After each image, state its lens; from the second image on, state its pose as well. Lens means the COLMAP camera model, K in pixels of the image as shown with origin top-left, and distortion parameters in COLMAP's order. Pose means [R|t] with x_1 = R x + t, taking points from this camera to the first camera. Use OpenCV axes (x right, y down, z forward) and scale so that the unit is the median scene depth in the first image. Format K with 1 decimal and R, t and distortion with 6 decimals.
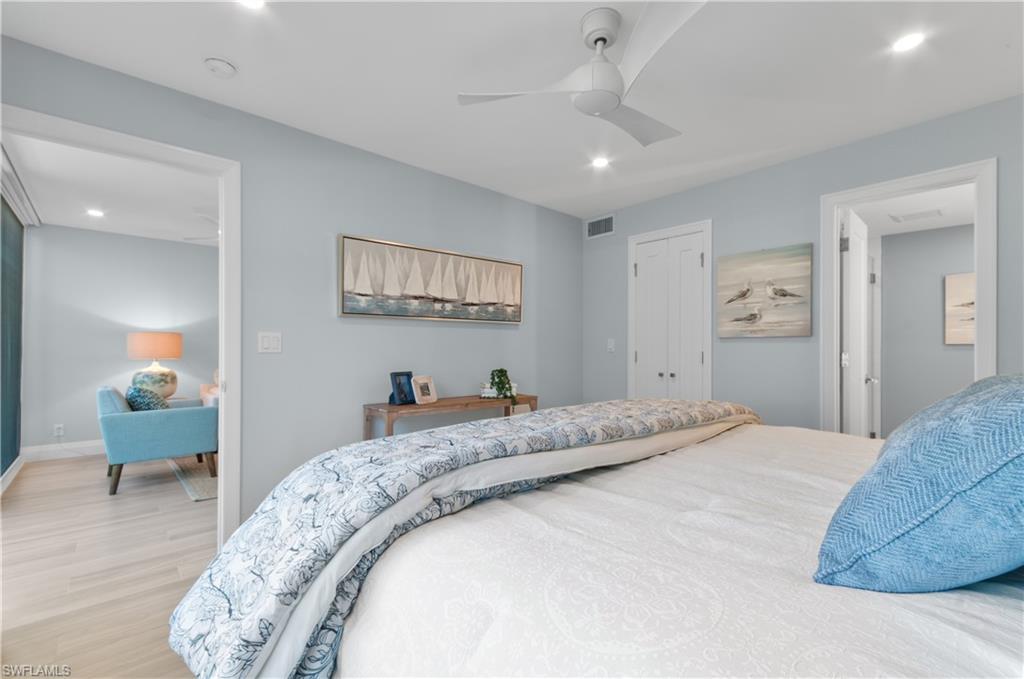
lens RADIAL K [[452.5, 0, 512.0], [0, 452.5, 345.8], [0, 0, 1]] dist [0.006597, -0.002724]
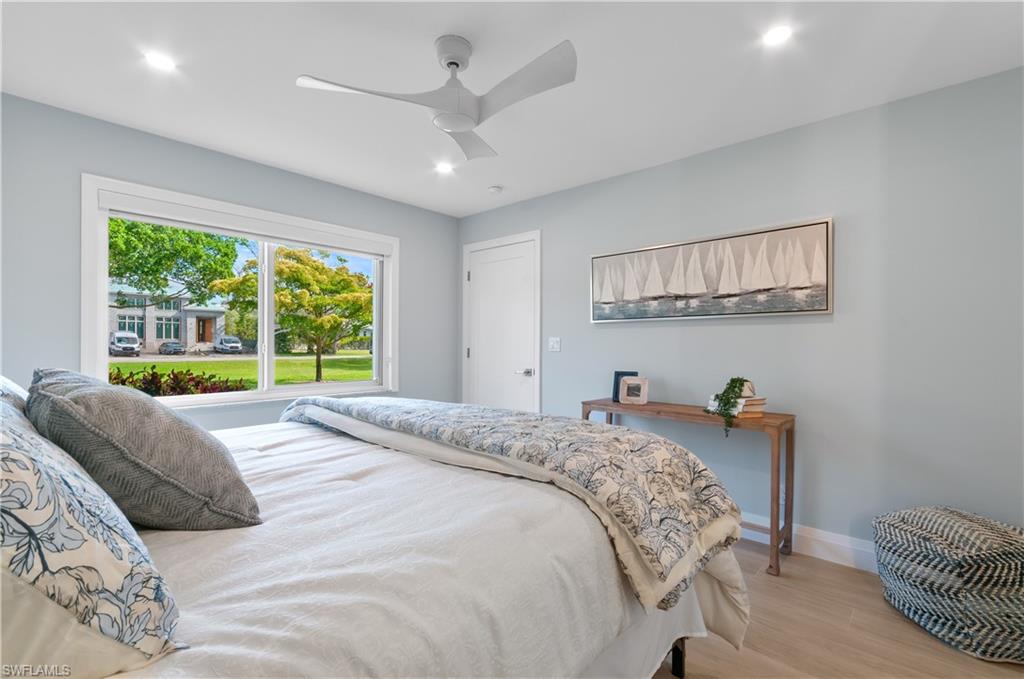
lens RADIAL K [[452.5, 0, 513.0], [0, 452.5, 343.7], [0, 0, 1]] dist [0.006597, -0.002724]
pose [[0.100538, 0.005583, -0.994918, 0.774828], [0.008342, 0.999944, 0.006455, -0.016483], [0.994898, -0.008949, 0.100486, 0.612961]]
